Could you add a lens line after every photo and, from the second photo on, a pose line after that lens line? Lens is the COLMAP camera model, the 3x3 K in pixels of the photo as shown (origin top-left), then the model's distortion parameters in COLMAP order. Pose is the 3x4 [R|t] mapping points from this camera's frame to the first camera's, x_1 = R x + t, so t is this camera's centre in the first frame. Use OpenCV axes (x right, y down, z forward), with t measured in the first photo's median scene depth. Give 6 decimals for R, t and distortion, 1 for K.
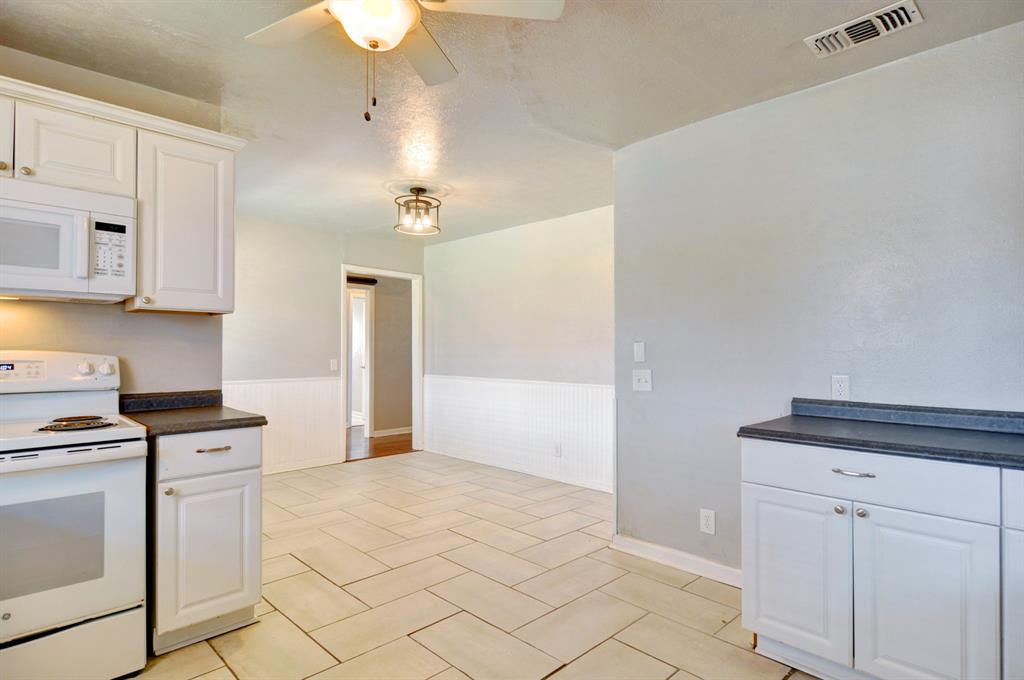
lens RADIAL K [[550.7, 0, 514.5], [0, 550.7, 342.3], [0, 0, 1]] dist [0.027300, -0.012845]
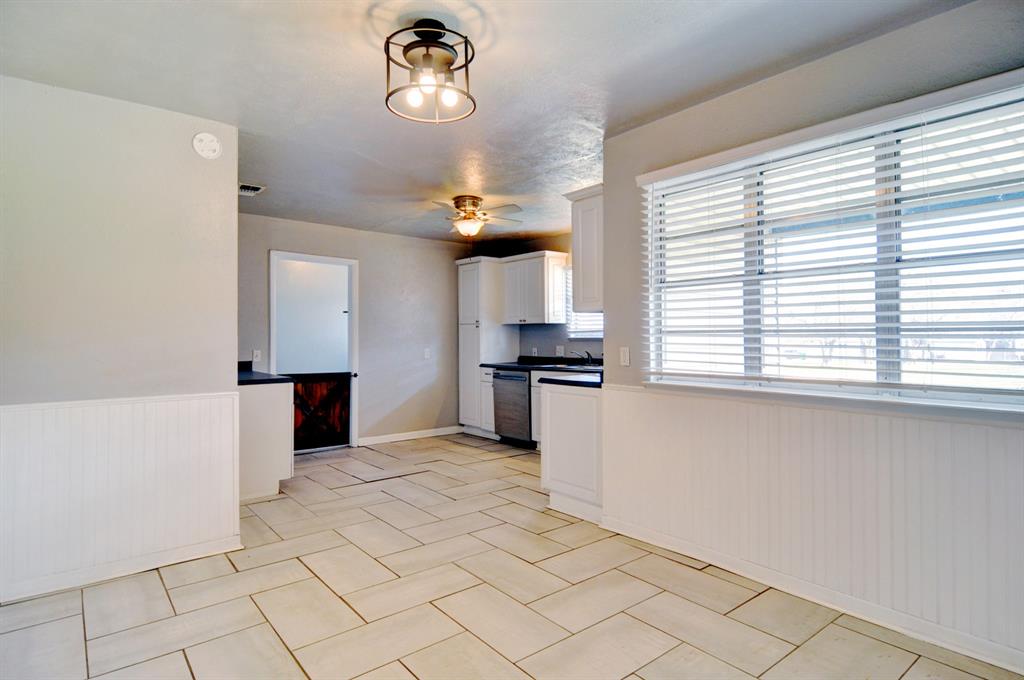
lens RADIAL K [[550.7, 0, 509.4], [0, 550.7, 331.9], [0, 0, 1]] dist [0.027300, -0.012845]
pose [[-0.993828, 0.001393, 0.110921, -0.351210], [-0.001464, 0.999669, -0.025670, 0.025147], [-0.110920, -0.025674, -0.993498, 1.735457]]
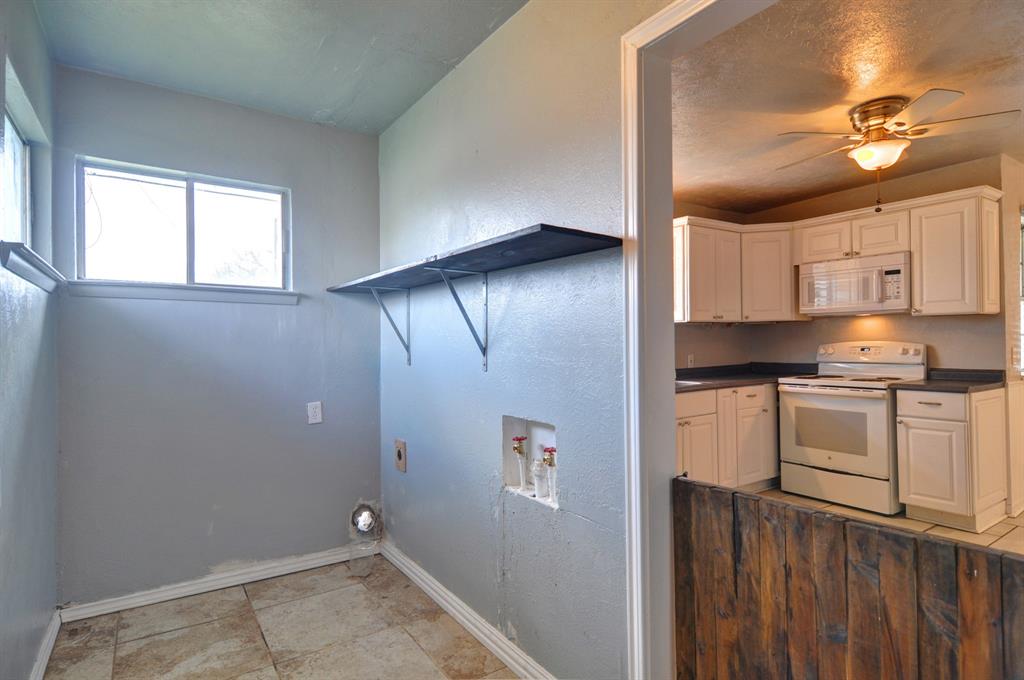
lens RADIAL K [[550.7, 0, 516.1], [0, 550.7, 340.1], [0, 0, 1]] dist [0.027300, -0.012845]
pose [[-0.194093, -0.004095, -0.980975, 0.764430], [0.024865, 0.999649, -0.009092, -0.001127], [0.980668, -0.026156, -0.193924, 0.094347]]
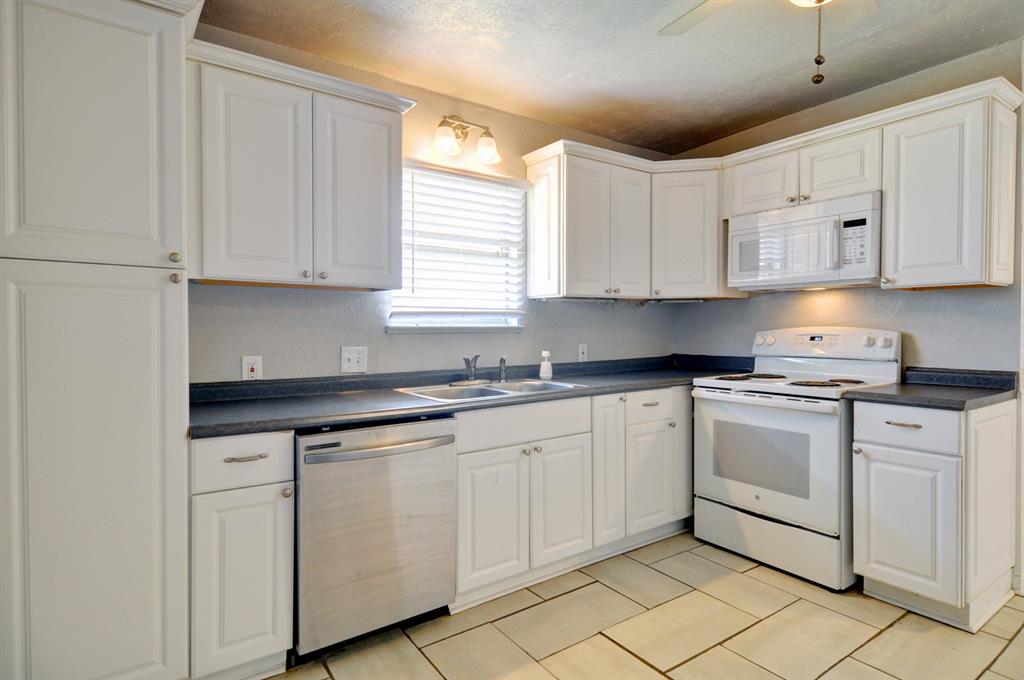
lens RADIAL K [[550.7, 0, 514.9], [0, 550.7, 340.5], [0, 0, 1]] dist [0.027300, -0.012845]
pose [[-0.172505, 0.021385, -0.984777, 0.349548], [0.016022, 0.999693, 0.018902, 0.006667], [0.984878, -0.012517, -0.172794, 0.295125]]
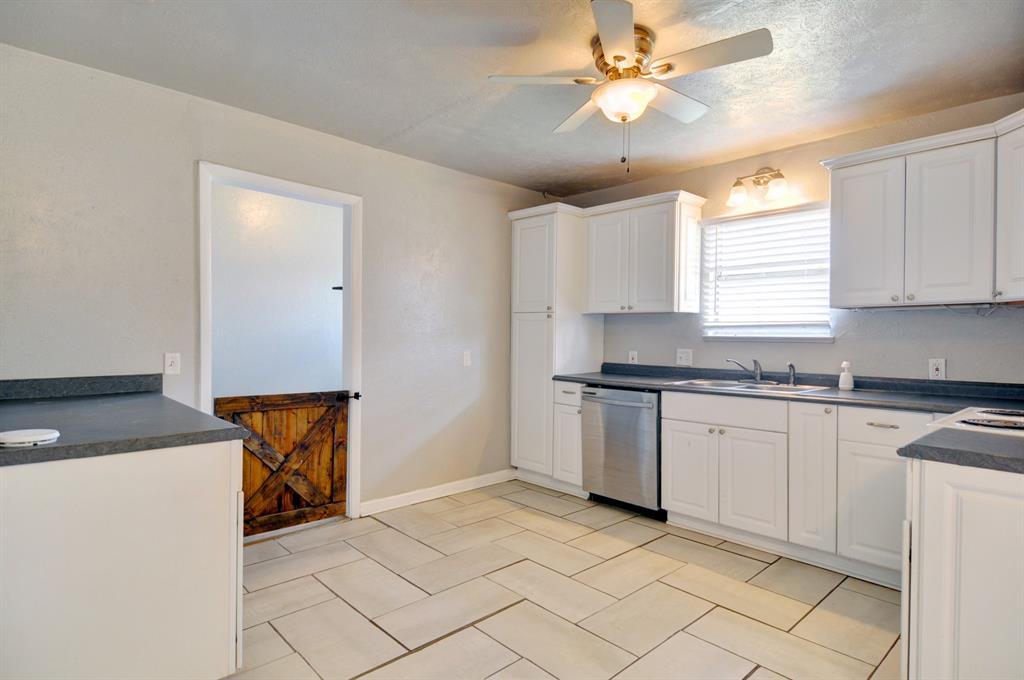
lens RADIAL K [[550.7, 0, 513.9], [0, 550.7, 342.8], [0, 0, 1]] dist [0.027300, -0.012845]
pose [[-0.999017, -0.013354, 0.042269, -0.021835], [-0.013352, 0.999911, 0.000332, 0.016628], [-0.042270, -0.000232, -0.999106, 1.088537]]
